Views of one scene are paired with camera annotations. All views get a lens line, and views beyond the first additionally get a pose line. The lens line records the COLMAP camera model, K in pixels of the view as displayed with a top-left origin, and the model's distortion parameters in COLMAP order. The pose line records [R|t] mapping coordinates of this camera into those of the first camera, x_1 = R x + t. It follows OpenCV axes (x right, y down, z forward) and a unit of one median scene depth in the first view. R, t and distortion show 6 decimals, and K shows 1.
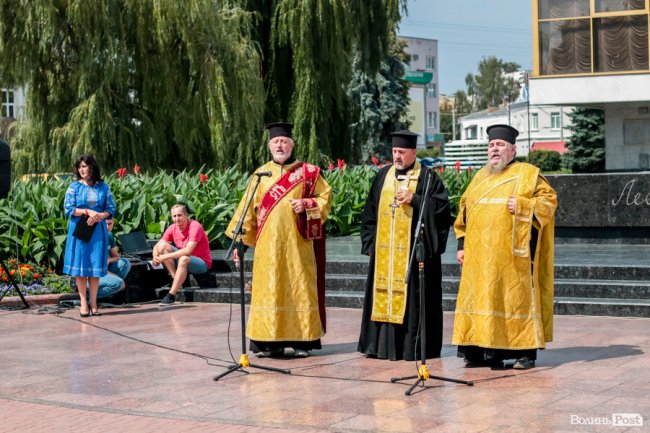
lens RADIAL K [[1481.7, 0, 325.0], [0, 1481.7, 216.5], [0, 0, 1]] dist [-0.104017, 0.176184]
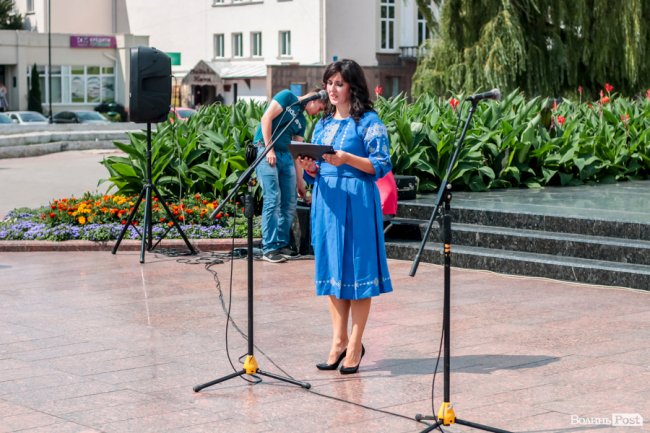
lens RADIAL K [[1481.7, 0, 325.0], [0, 1481.7, 216.5], [0, 0, 1]] dist [-0.104017, 0.176184]
pose [[0.947897, 0.049125, -0.314765, 0.133377], [-0.032424, 0.997785, 0.058079, -0.010622], [0.316921, -0.044847, 0.947391, 0.228617]]
